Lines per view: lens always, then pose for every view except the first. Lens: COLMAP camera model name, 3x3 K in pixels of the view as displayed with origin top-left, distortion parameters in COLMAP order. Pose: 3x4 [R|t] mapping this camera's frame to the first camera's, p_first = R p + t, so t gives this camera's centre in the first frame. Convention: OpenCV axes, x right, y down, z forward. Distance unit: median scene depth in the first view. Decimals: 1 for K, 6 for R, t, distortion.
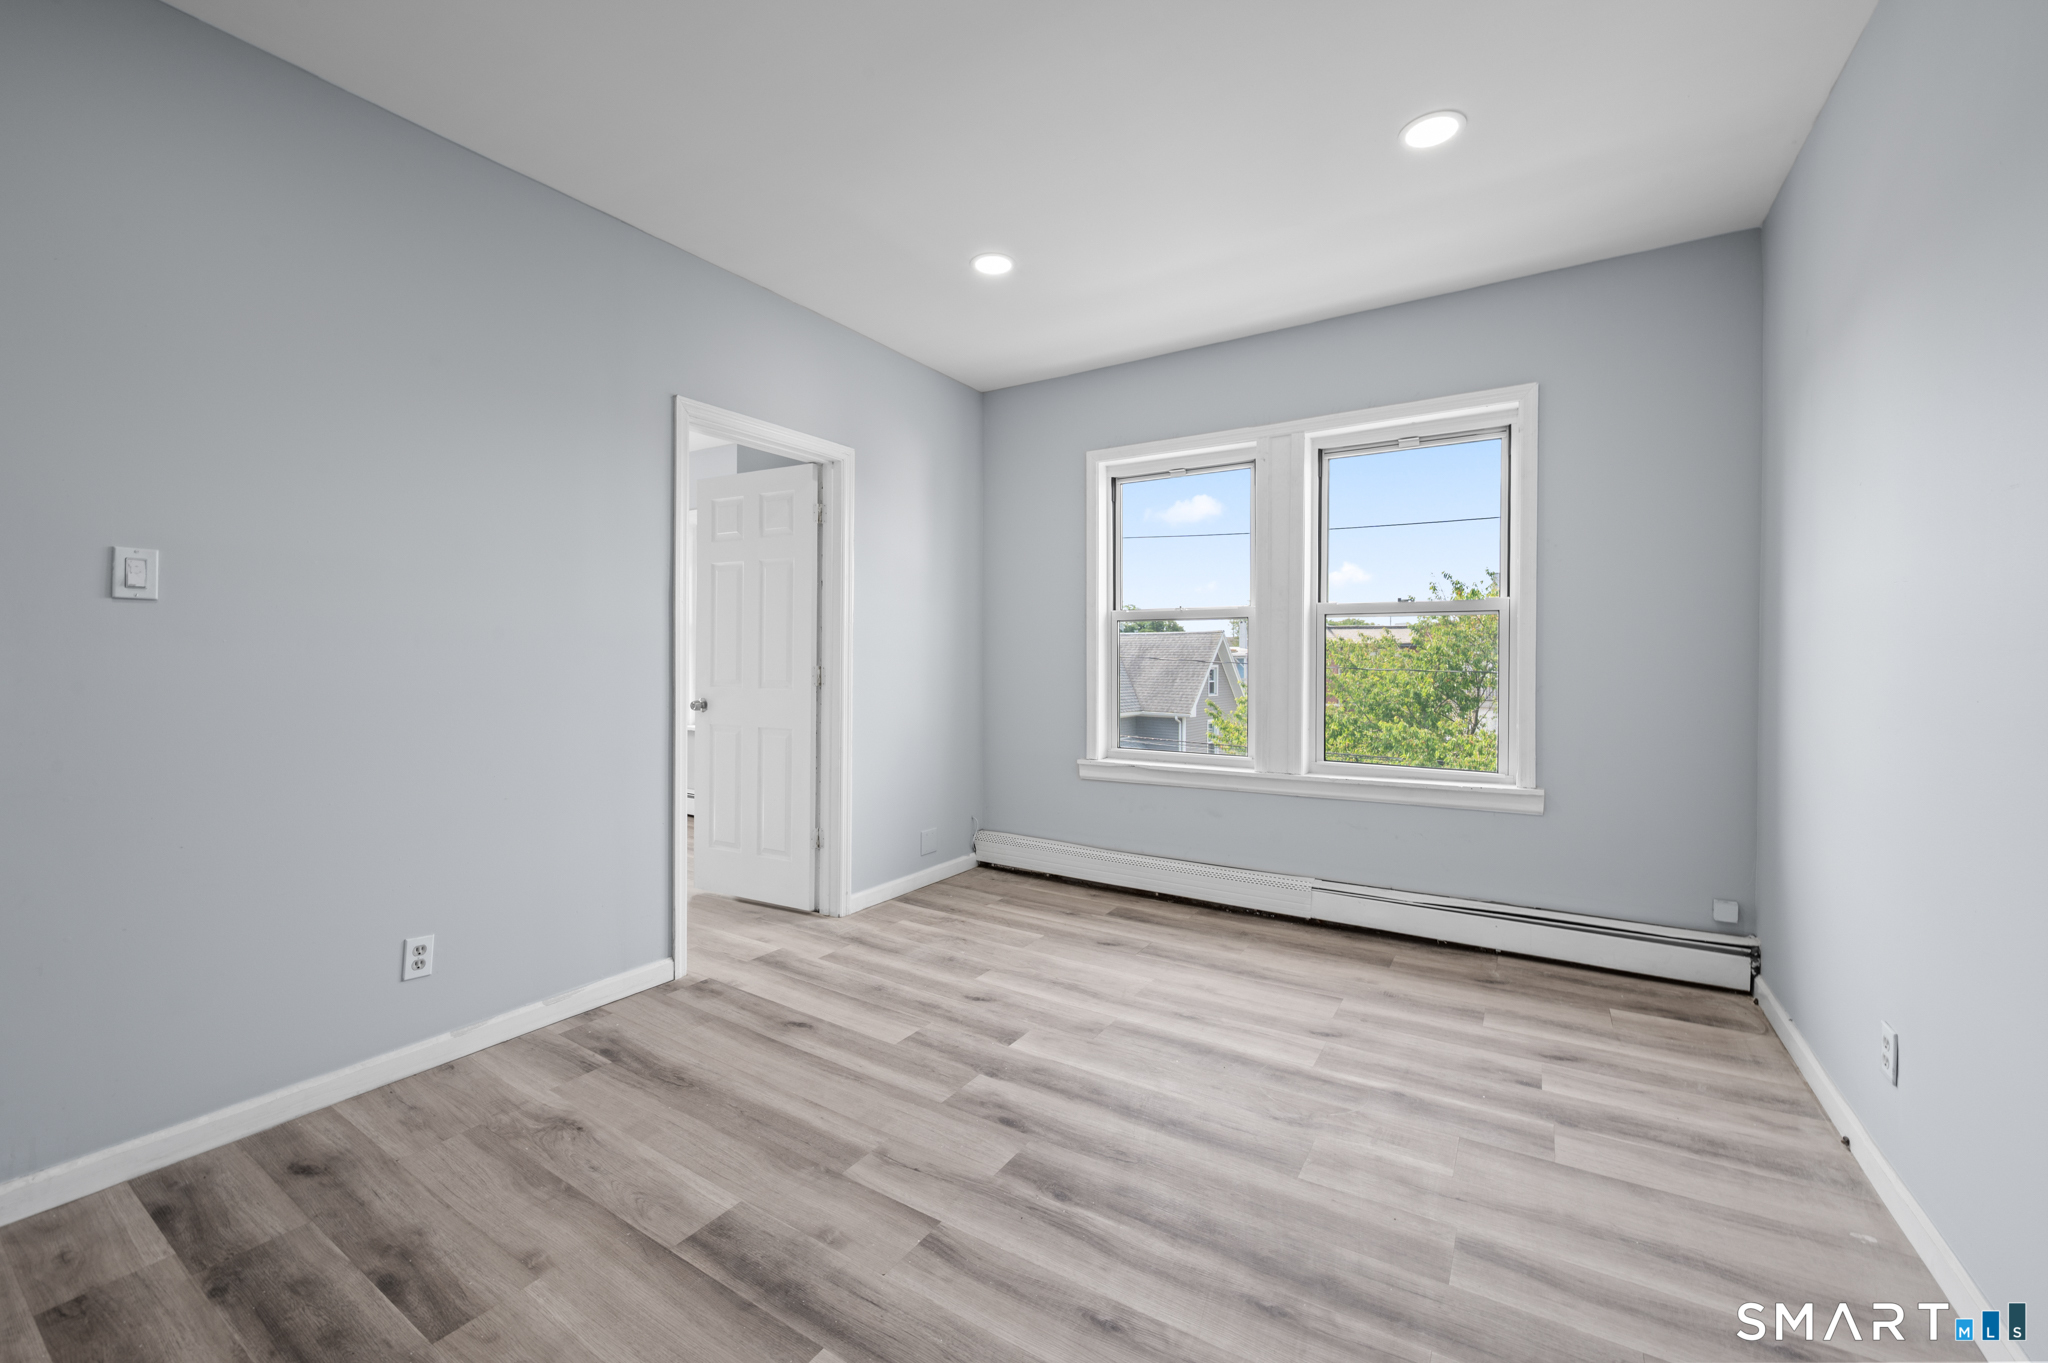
lens RADIAL K [[817.0, 0, 1017.9], [0, 817.0, 667.6], [0, 0, 1]] dist [0.000455, -0.000002]
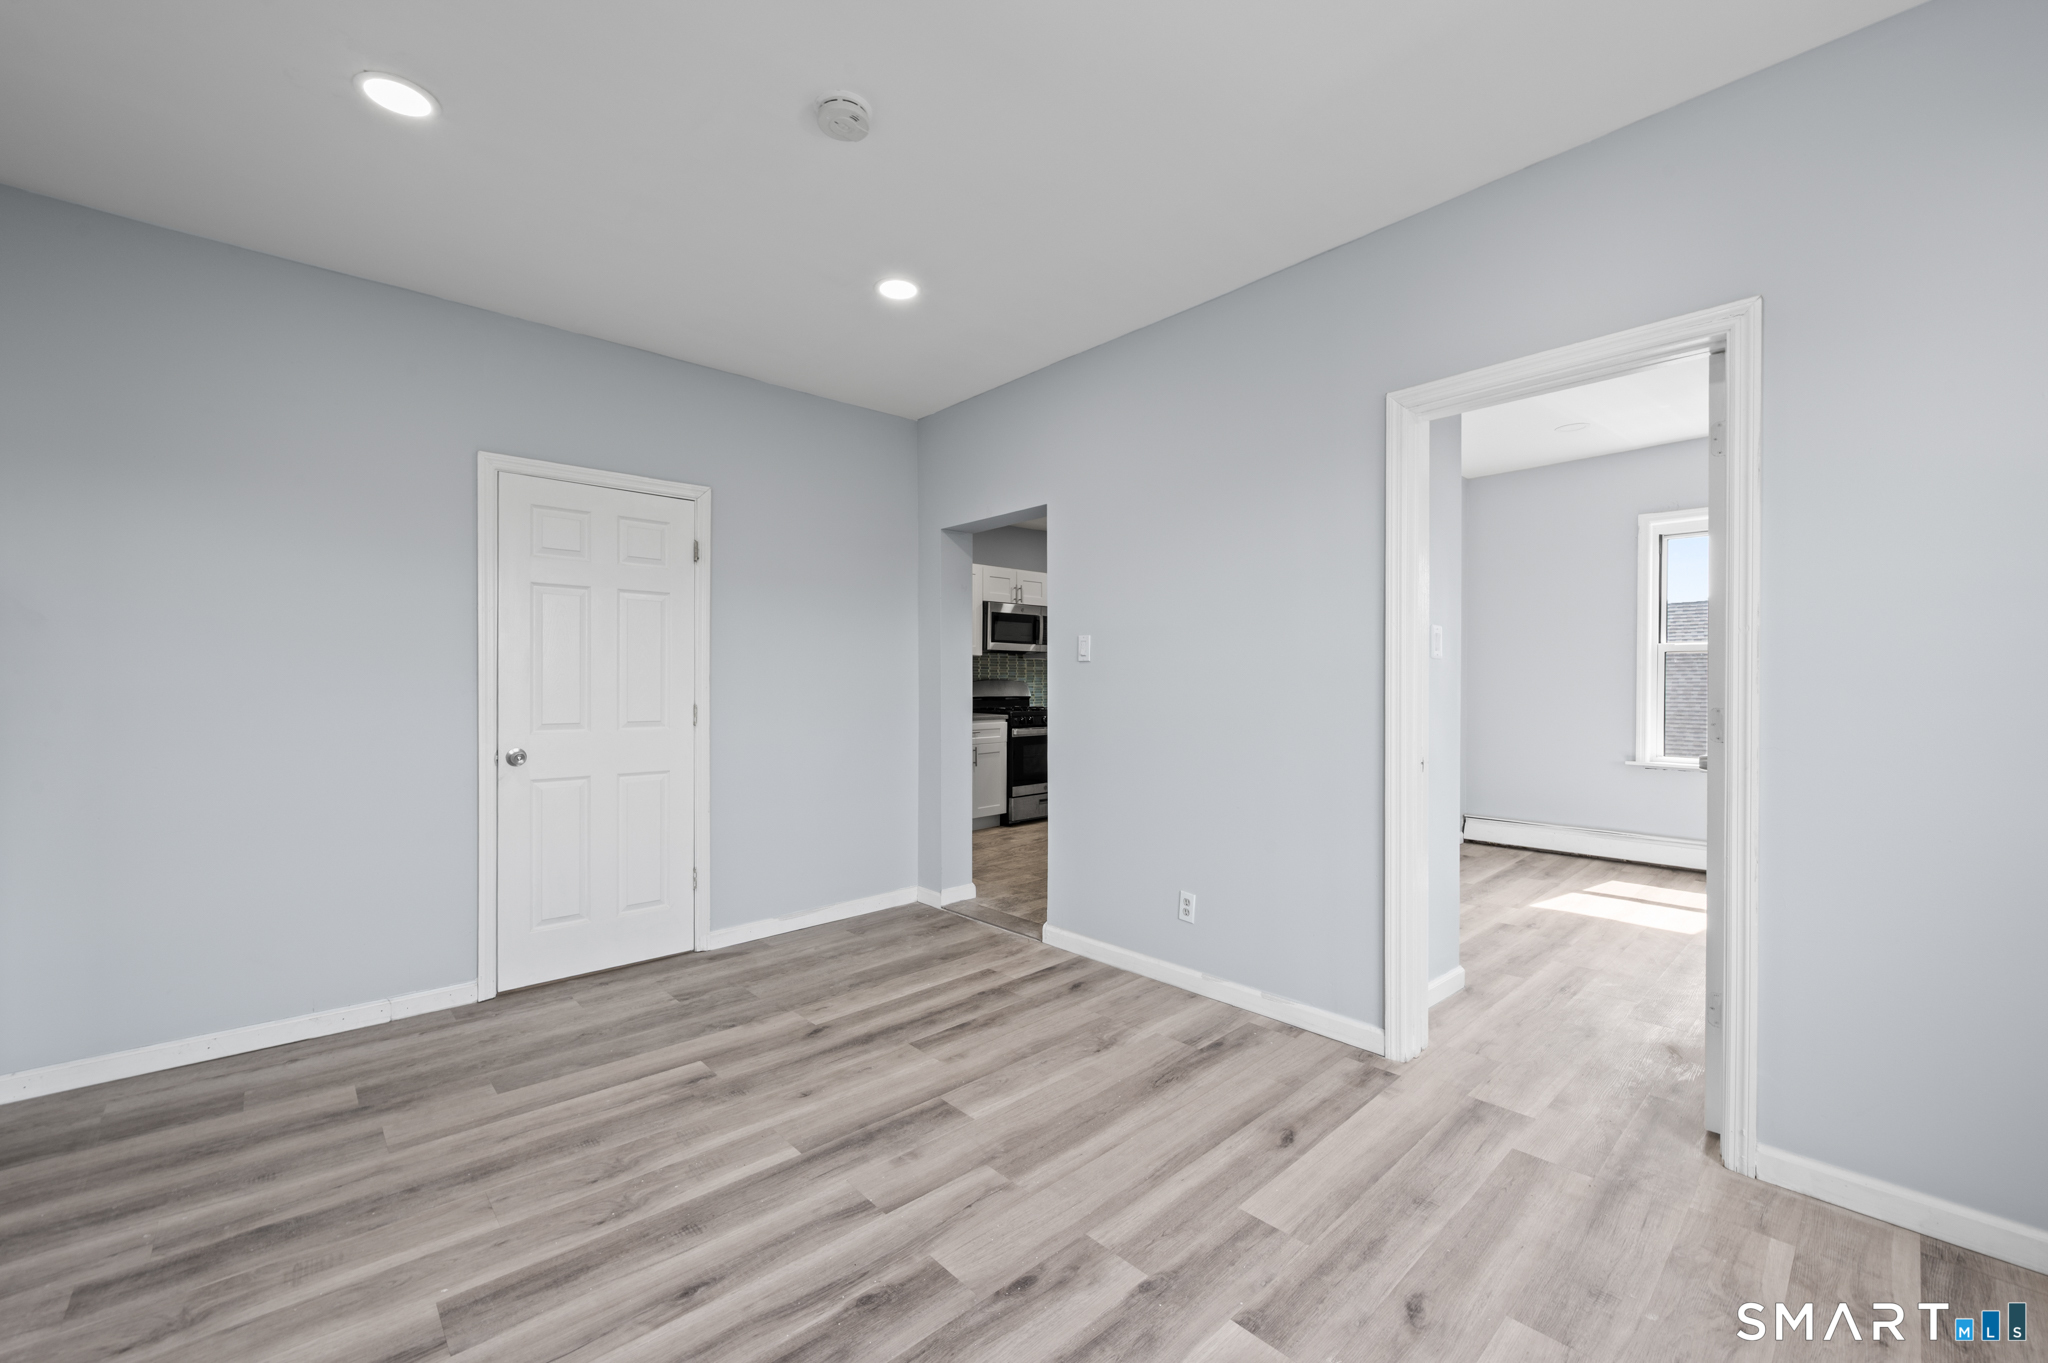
lens RADIAL K [[817.6, 0, 1037.3], [0, 817.6, 679.0], [0, 0, 1]] dist [0.000119, 0.000136]
pose [[-0.242690, -0.010341, -0.970049, 0.583074], [-0.011271, 0.999906, -0.007840, -0.018404], [0.970038, 0.009031, -0.242784, 0.919859]]
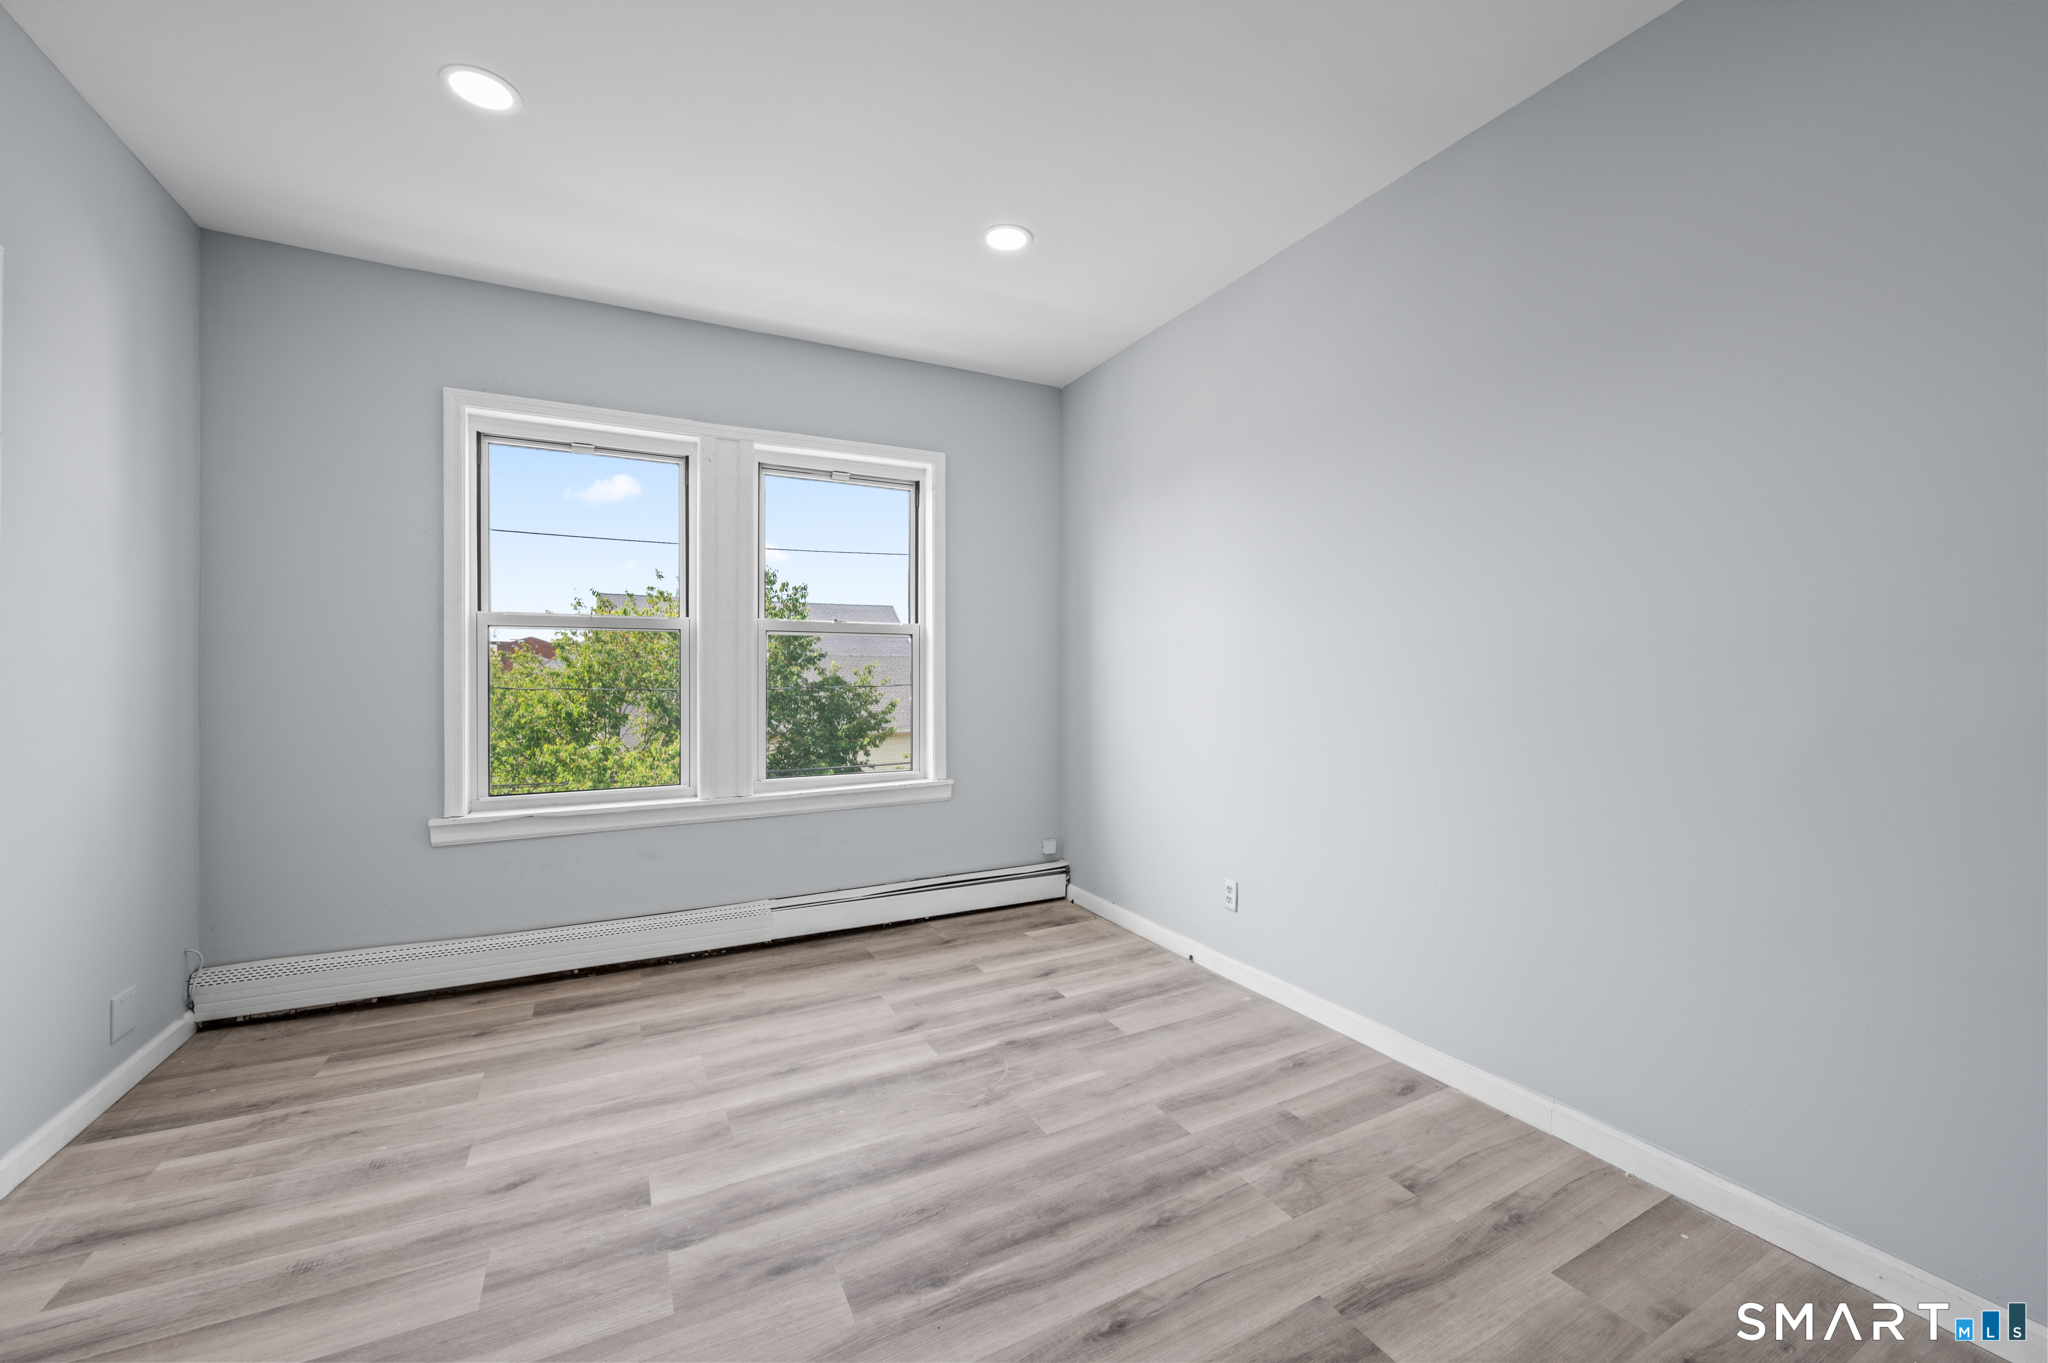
lens RADIAL K [[817.6, 0, 1037.3], [0, 817.6, 679.0], [0, 0, 1]] dist [0.000119, 0.000136]
pose [[0.492044, -0.006556, 0.870546, -0.435656], [0.014032, 0.999901, -0.000402, -0.002337], [-0.870457, 0.012414, 0.492087, 0.305618]]
